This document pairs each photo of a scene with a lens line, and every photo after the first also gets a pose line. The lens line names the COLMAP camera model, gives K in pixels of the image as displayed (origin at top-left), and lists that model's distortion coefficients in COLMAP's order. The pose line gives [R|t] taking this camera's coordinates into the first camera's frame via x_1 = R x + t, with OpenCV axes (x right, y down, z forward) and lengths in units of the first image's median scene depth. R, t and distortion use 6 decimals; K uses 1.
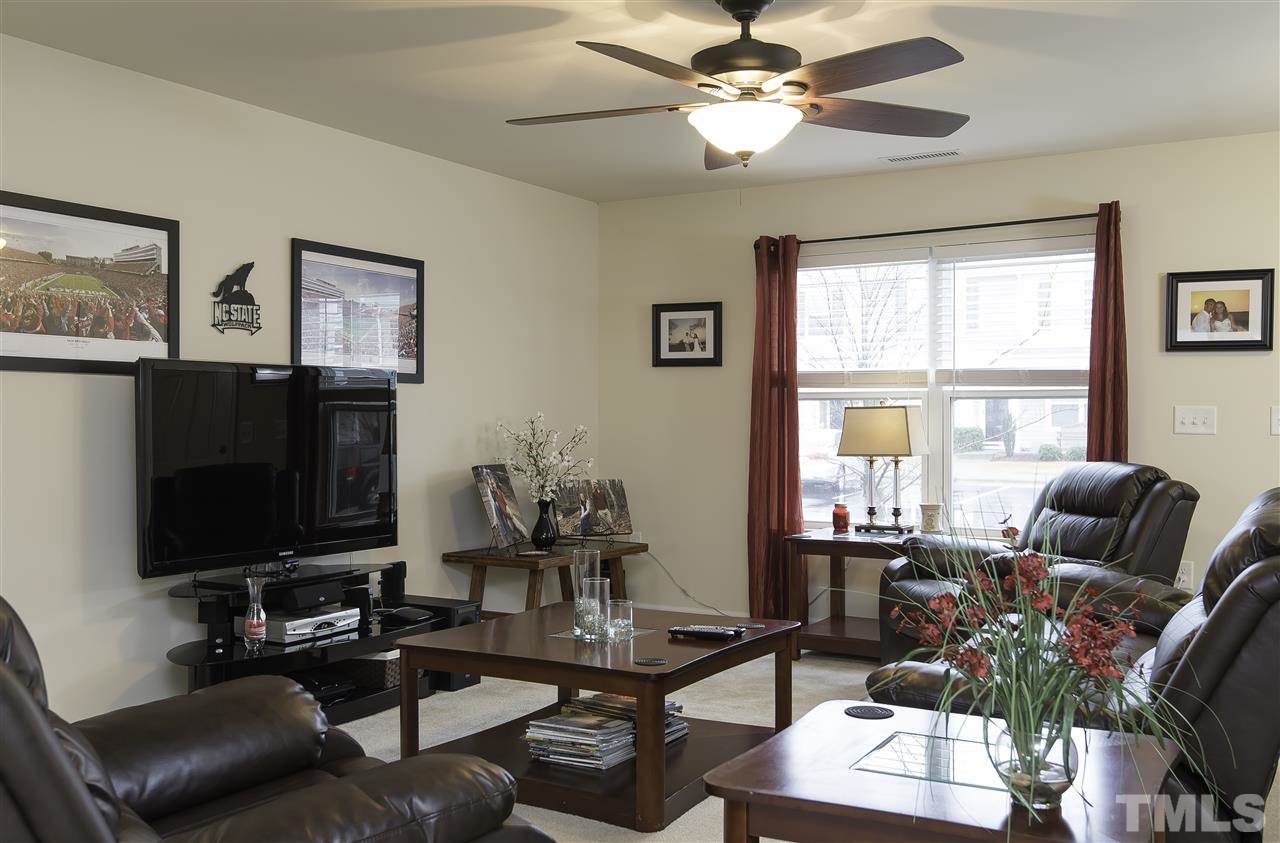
lens RADIAL K [[1234.1, 0, 640.0], [0, 1234.1, 421.5], [0, 0, 1]] dist [0.044851, 0.001690]
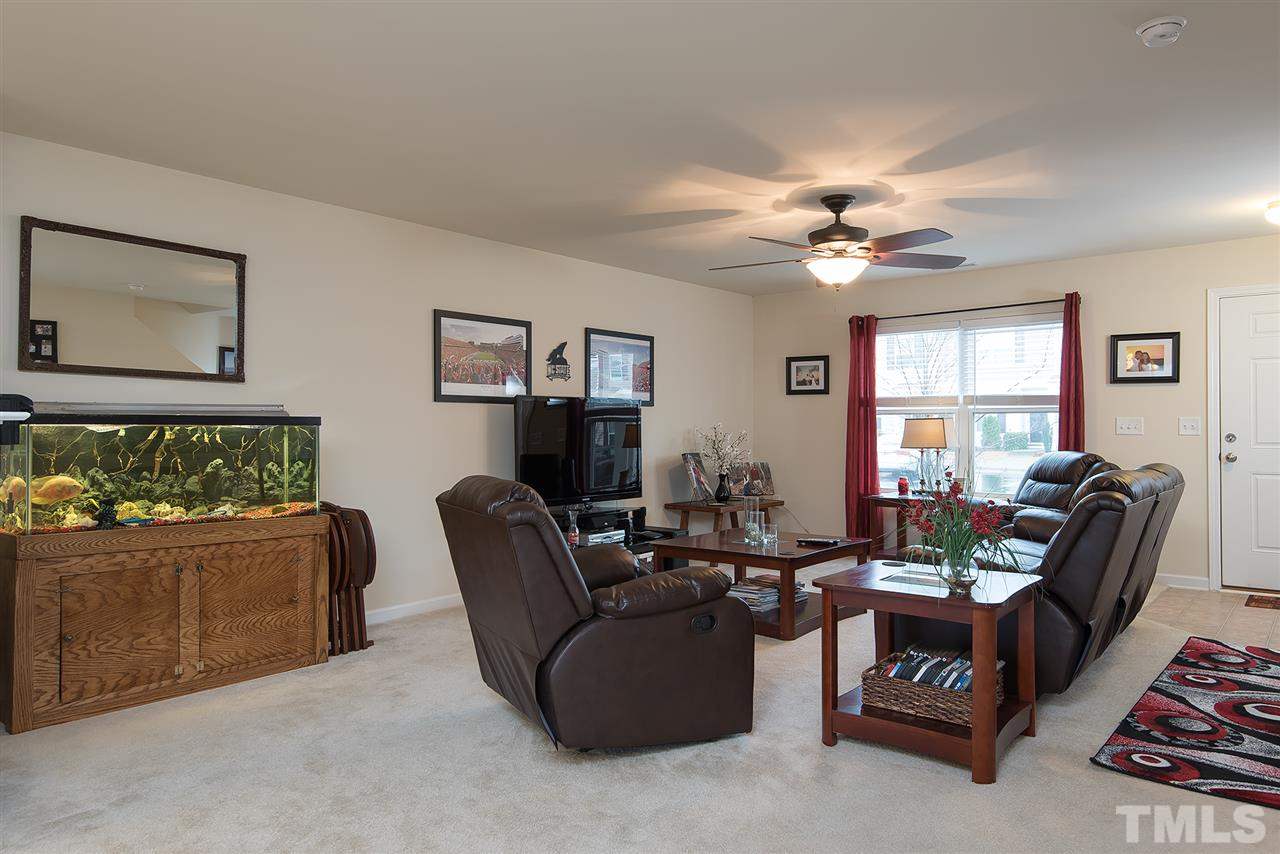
lens RADIAL K [[861.8, 0, 640.0], [0, 861.8, 427.0], [0, 0, 1]] dist [0.053239, -0.002592]
pose [[0.987871, -0.002936, -0.155249, -0.005179], [0.002529, 0.999993, -0.002822, 0.001931], [0.155256, 0.002396, 0.987871, -0.221122]]
